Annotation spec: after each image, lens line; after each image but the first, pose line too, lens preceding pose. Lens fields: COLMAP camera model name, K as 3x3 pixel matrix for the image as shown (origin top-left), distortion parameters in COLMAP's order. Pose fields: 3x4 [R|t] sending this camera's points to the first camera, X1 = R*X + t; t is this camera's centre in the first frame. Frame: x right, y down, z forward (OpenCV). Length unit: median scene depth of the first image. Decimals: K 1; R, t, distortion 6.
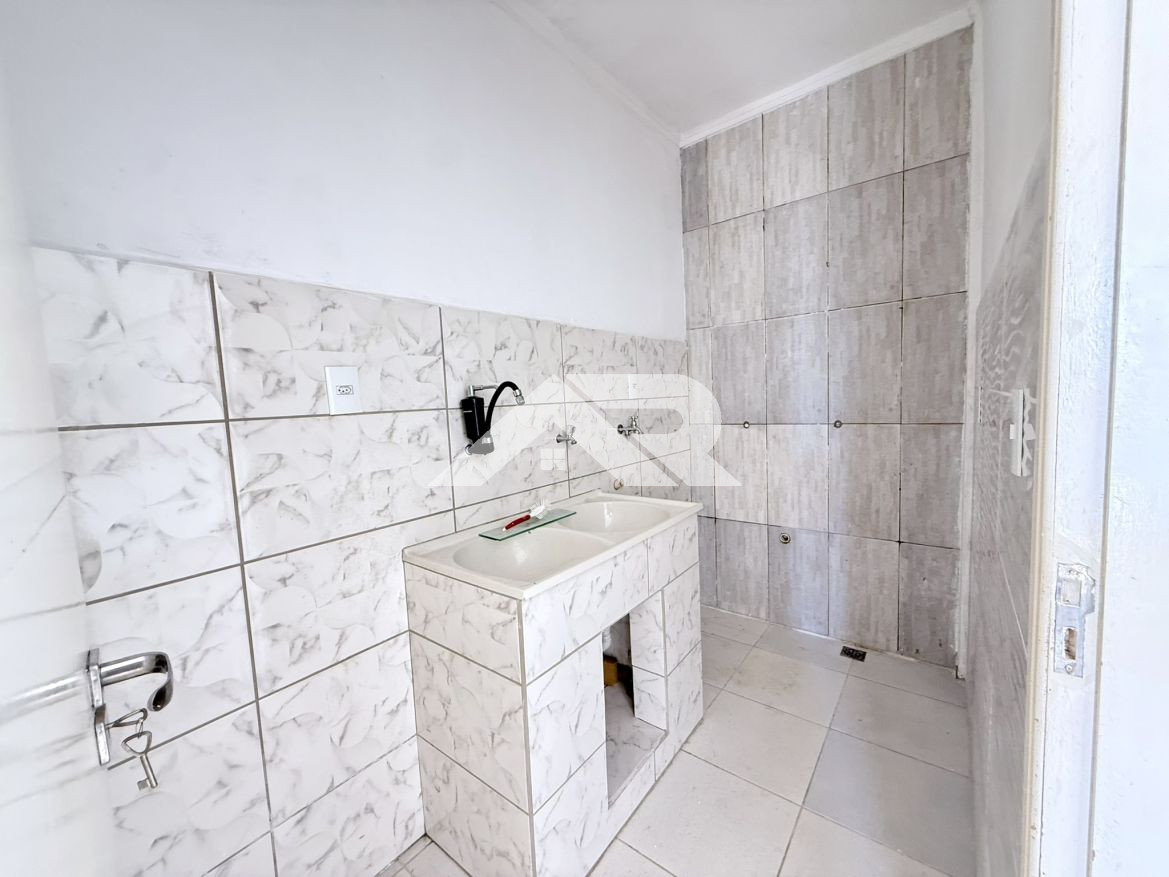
lens RADIAL K [[465.7, 0, 582.0], [0, 465.7, 438.2], [0, 0, 1]] dist [-0.000754, -0.000266]
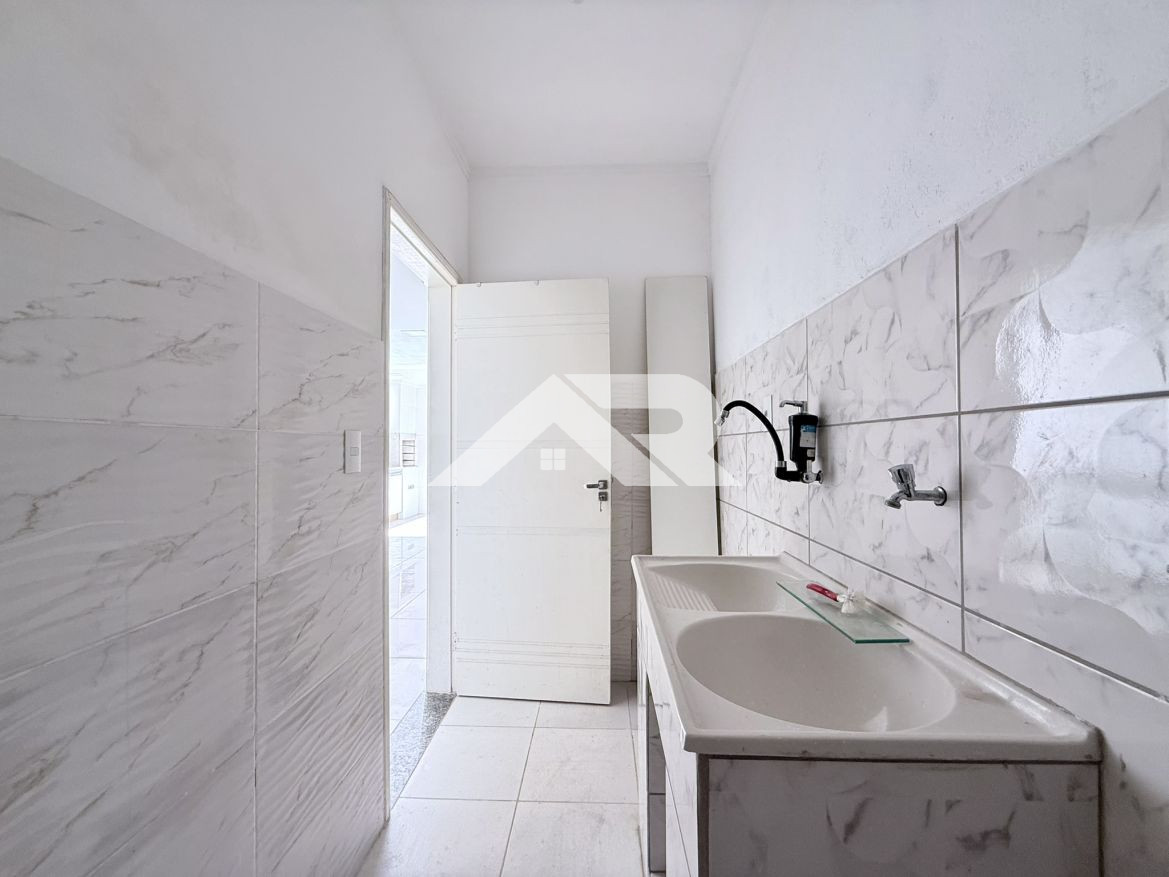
lens RADIAL K [[465.7, 0, 582.0], [0, 465.7, 438.2], [0, 0, 1]] dist [-0.000754, -0.000266]
pose [[-0.812714, 0.036958, -0.581489, 0.543858], [-0.008525, 0.997125, 0.075288, -0.095597], [0.582600, 0.066145, -0.810063, 1.326370]]
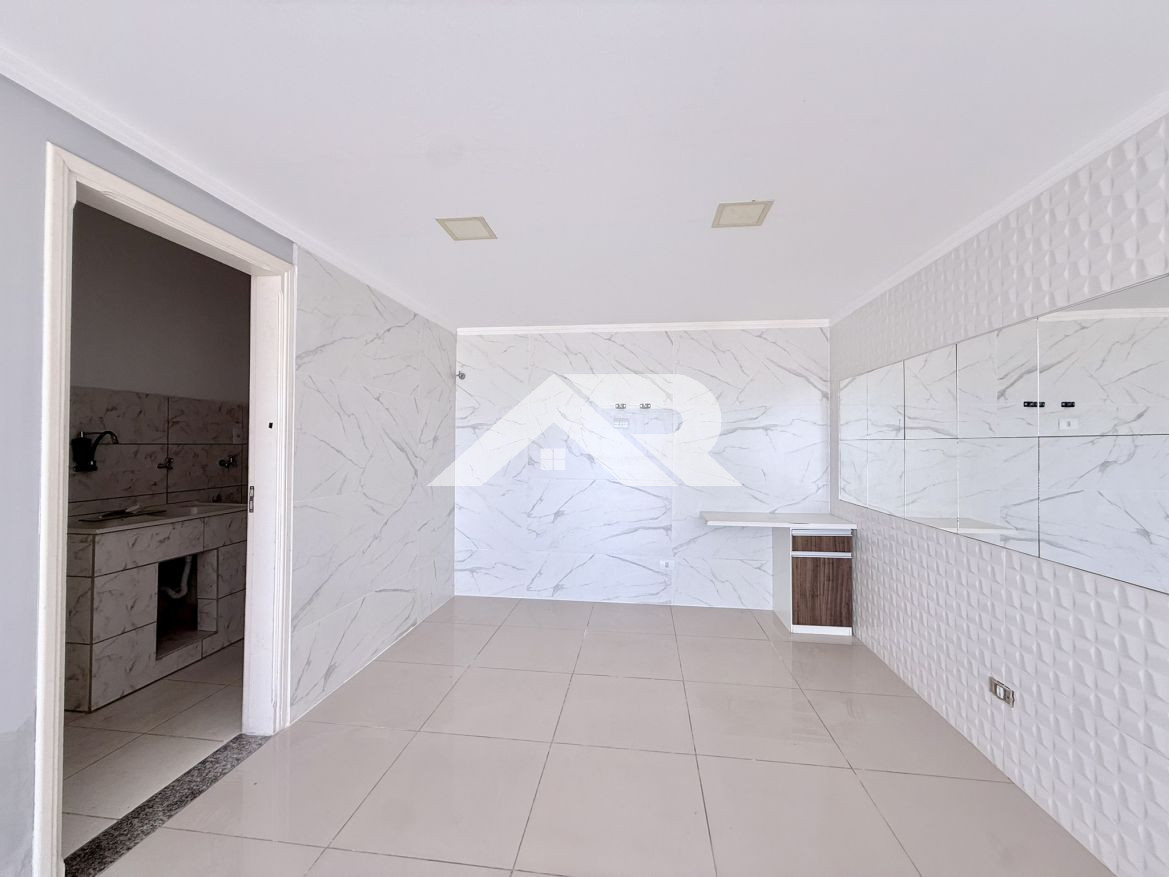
lens RADIAL K [[465.7, 0, 582.0], [0, 465.7, 438.2], [0, 0, 1]] dist [-0.000754, -0.000266]
pose [[0.861745, 0.057369, 0.504087, 0.449647], [-0.002667, 0.994085, -0.108575, 0.087009], [-0.507334, 0.092219, 0.856801, -1.297085]]
